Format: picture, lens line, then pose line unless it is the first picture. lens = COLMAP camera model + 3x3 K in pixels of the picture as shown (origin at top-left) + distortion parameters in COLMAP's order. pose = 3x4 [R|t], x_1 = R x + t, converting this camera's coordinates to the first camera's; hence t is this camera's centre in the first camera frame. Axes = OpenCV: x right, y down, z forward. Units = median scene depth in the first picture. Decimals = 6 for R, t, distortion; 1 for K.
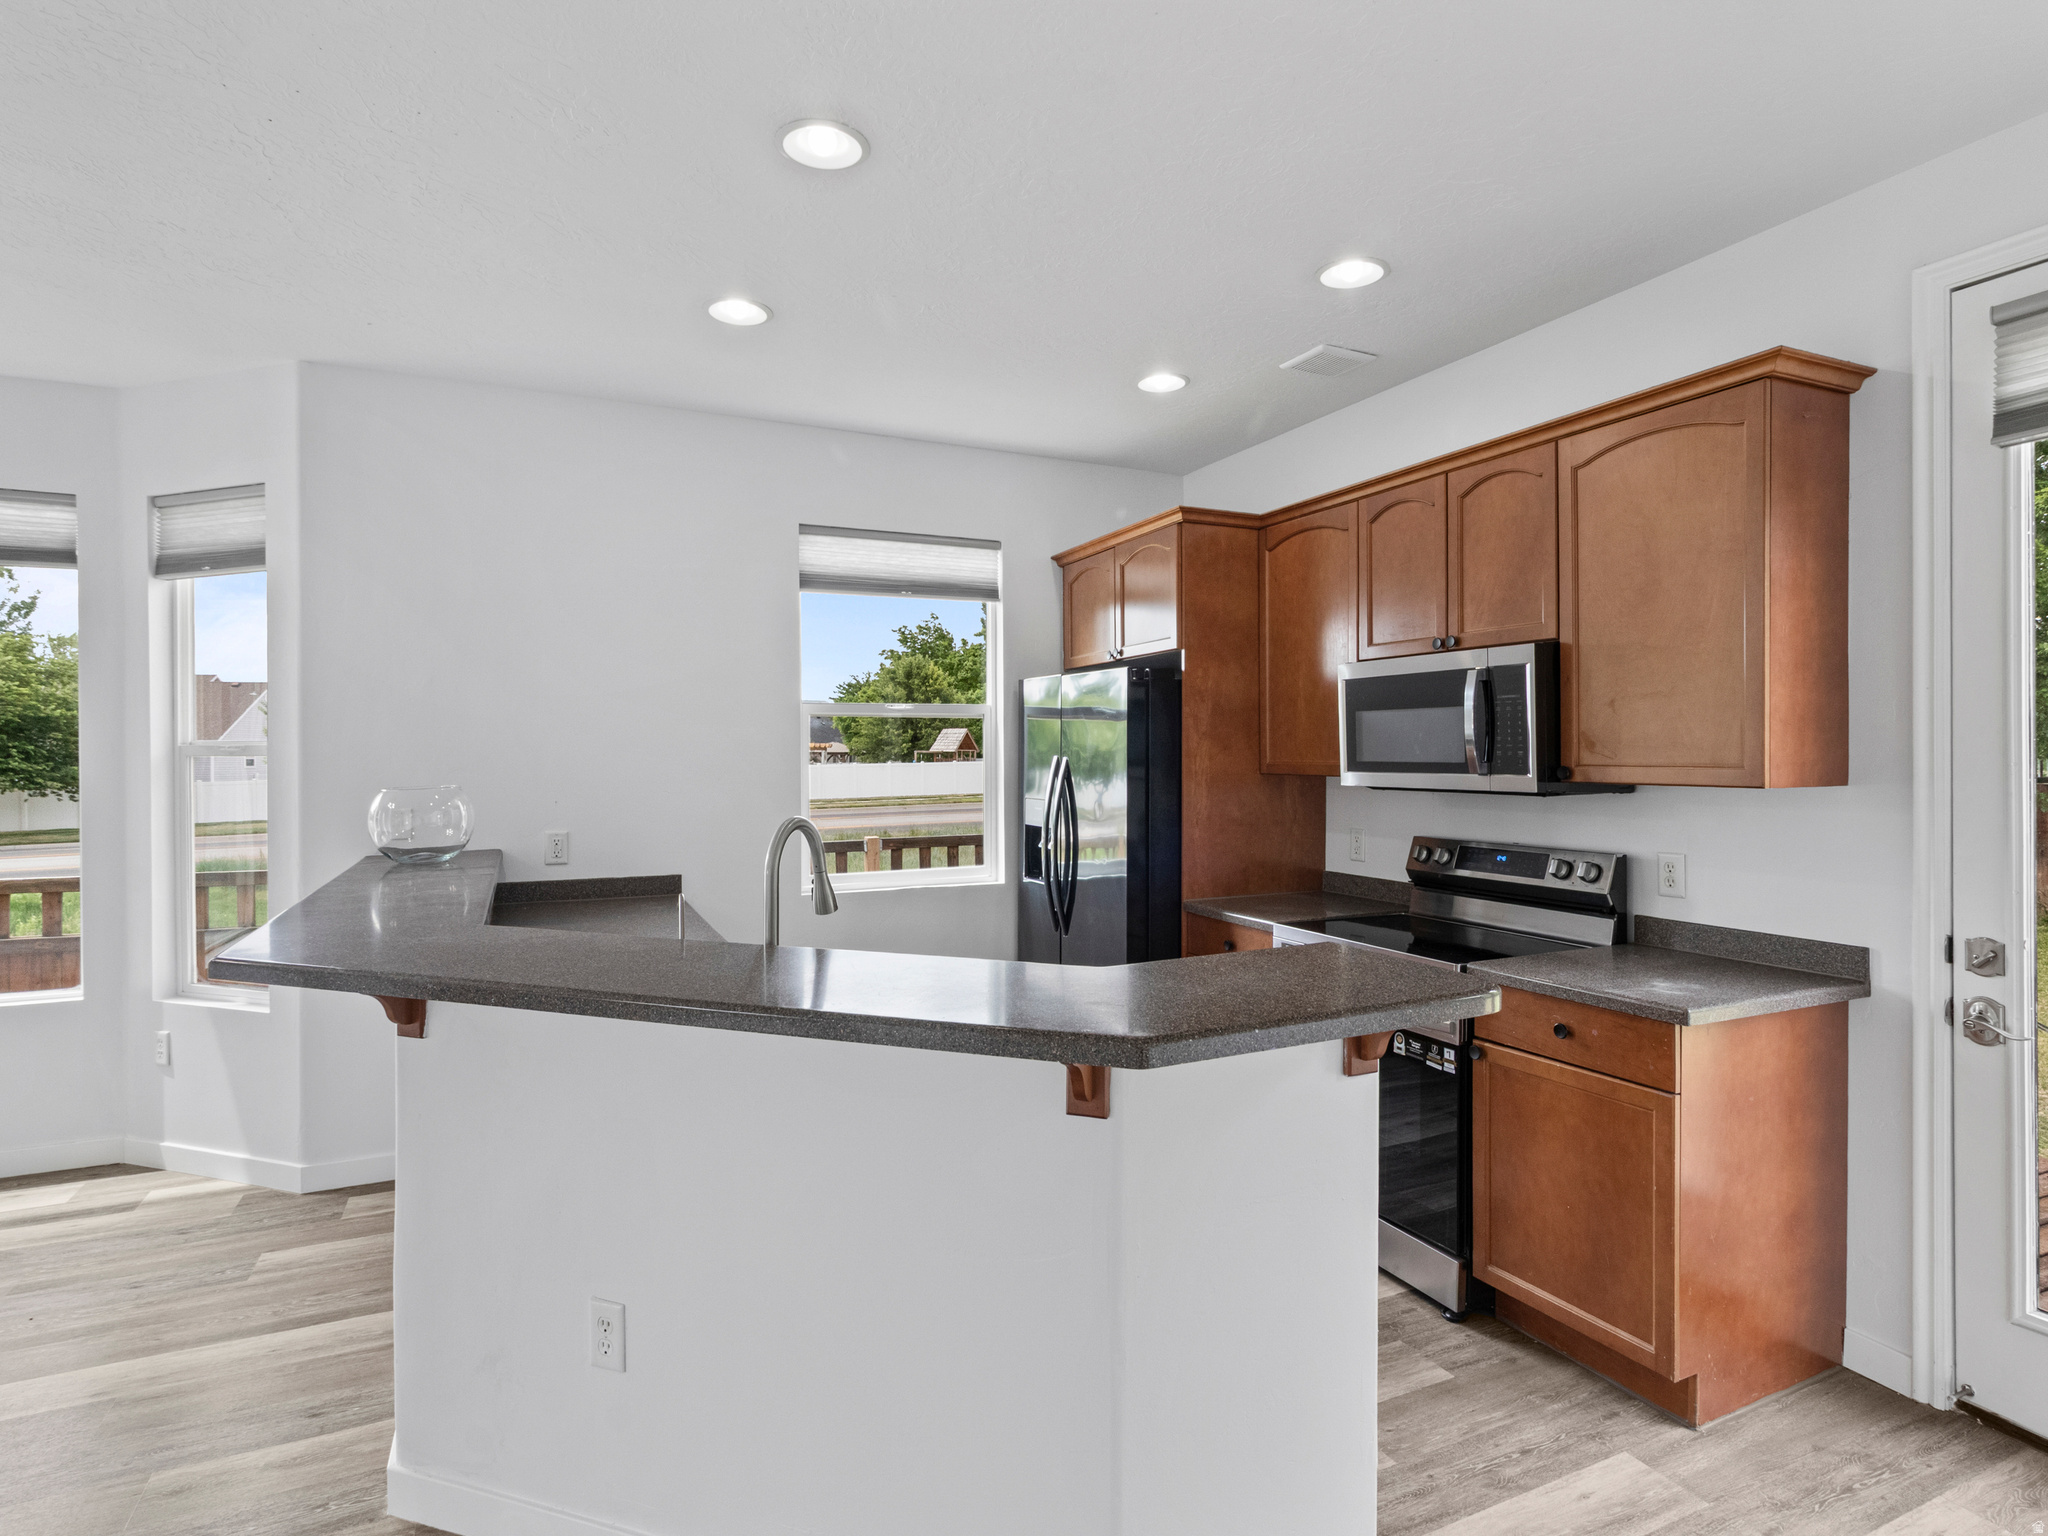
lens RADIAL K [[1076.6, 0, 1022.0], [0, 1076.6, 766.1], [0, 0, 1]] dist [-0.001447, 0.002604]
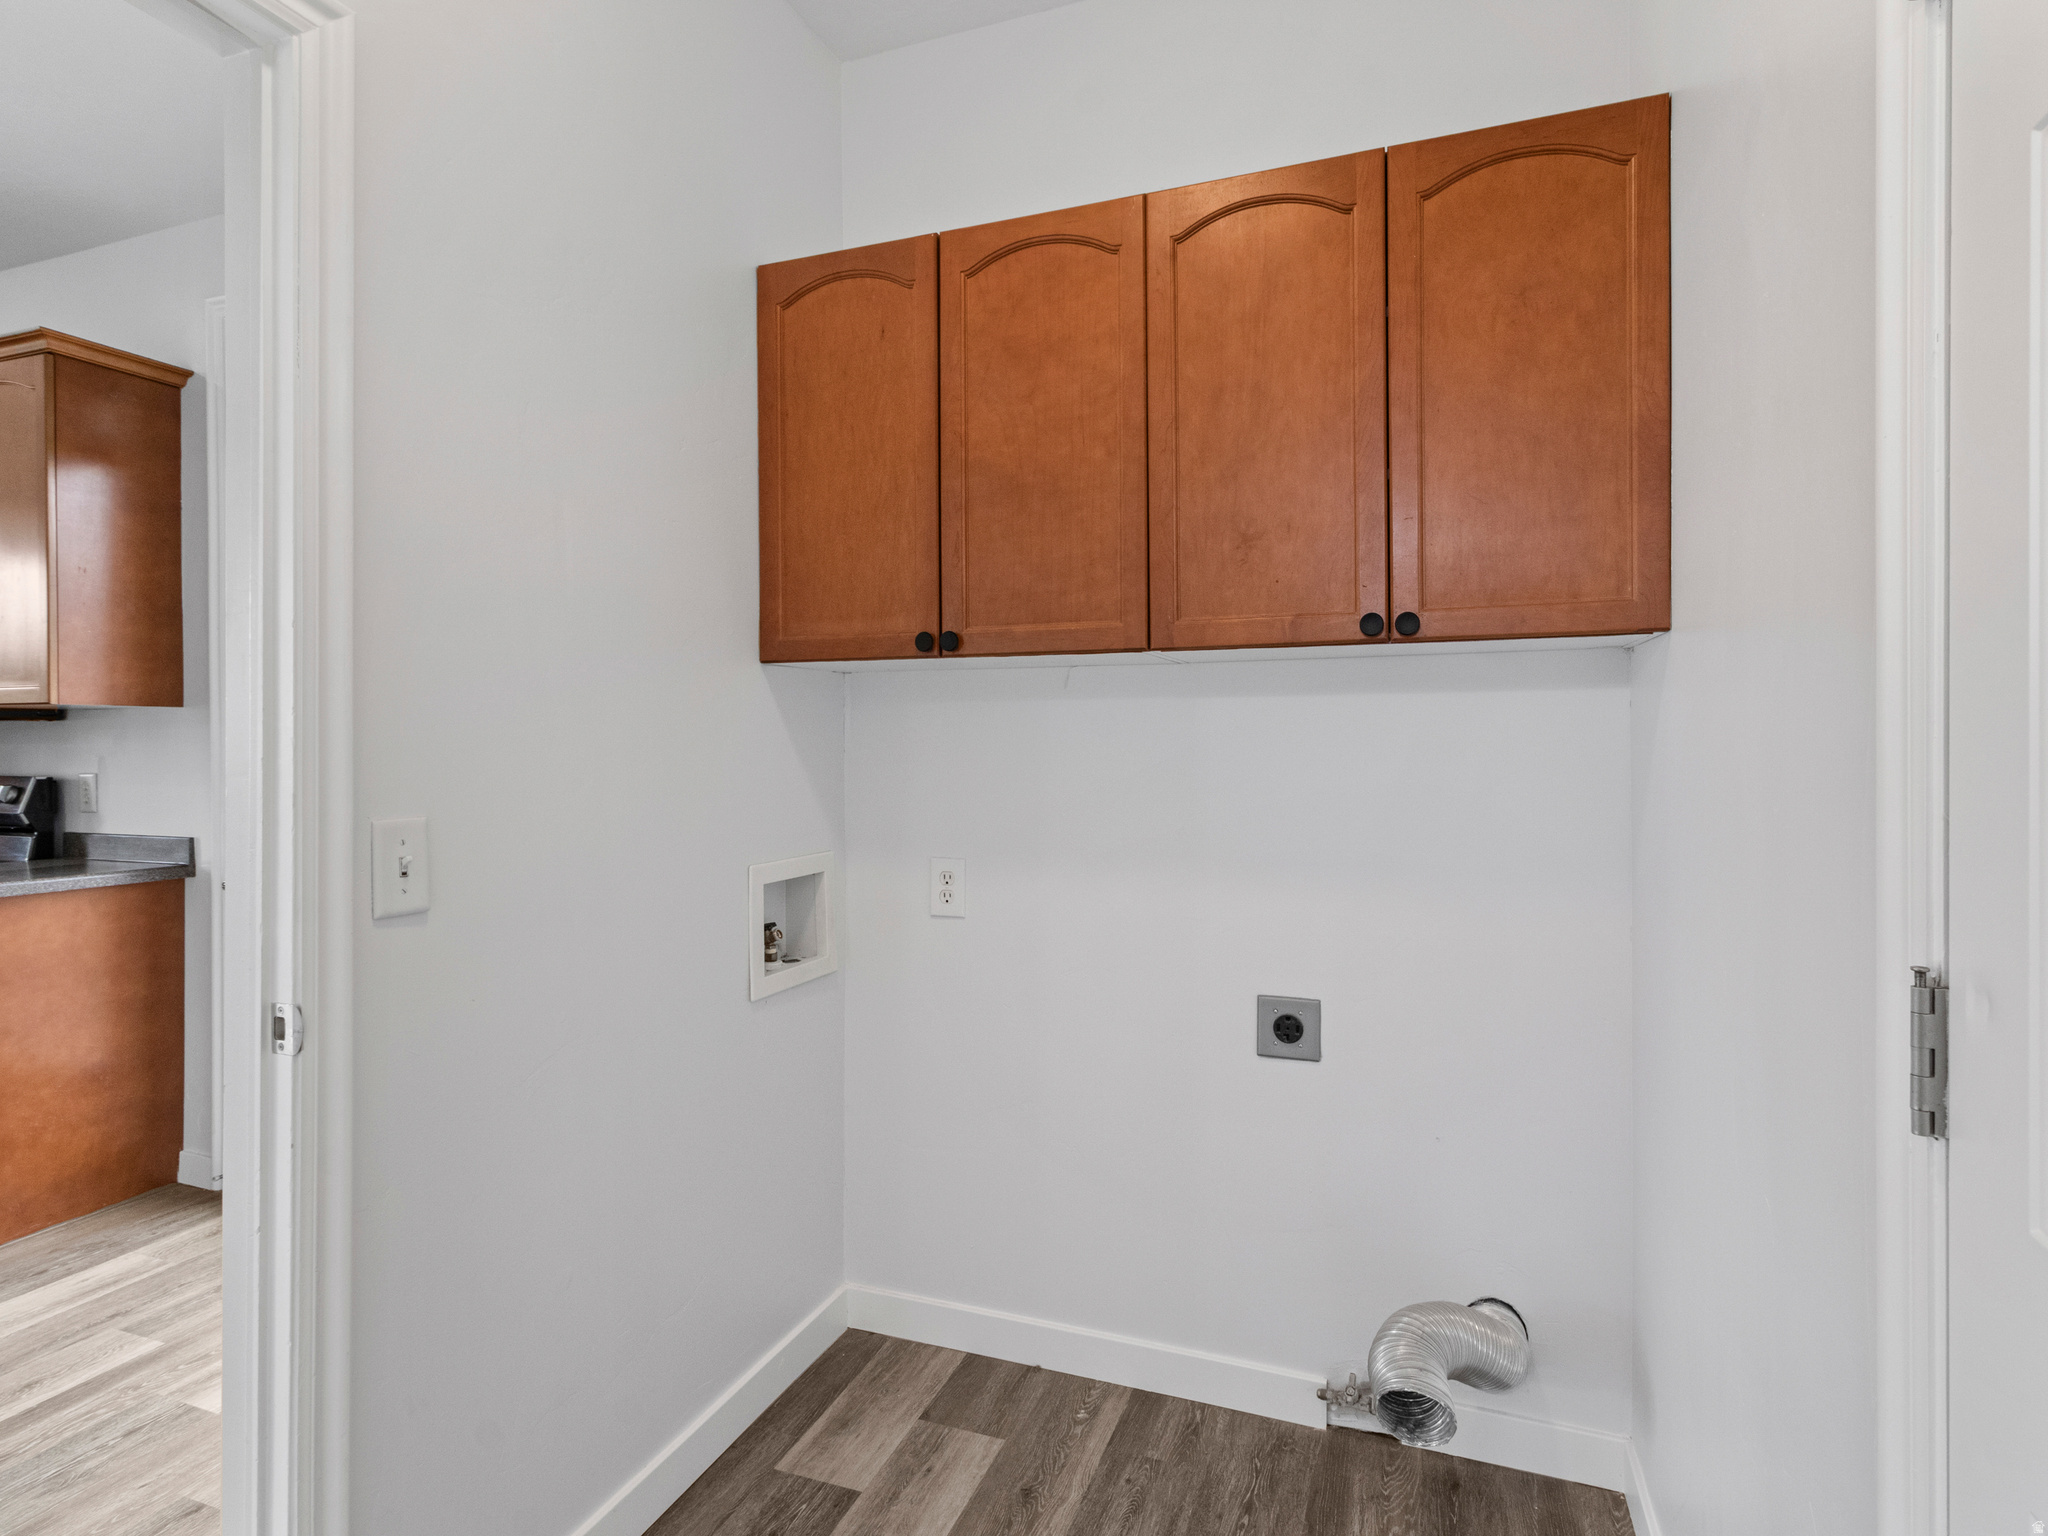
lens RADIAL K [[1076.6, 0, 1024.1], [0, 1076.6, 755.1], [0, 0, 1]] dist [-0.001447, 0.002604]
pose [[0.709232, 0.000291, 0.704975, 0.591677], [0.002342, 0.999993, -0.002770, 0.078739], [-0.704971, 0.003616, 0.709227, -0.553117]]
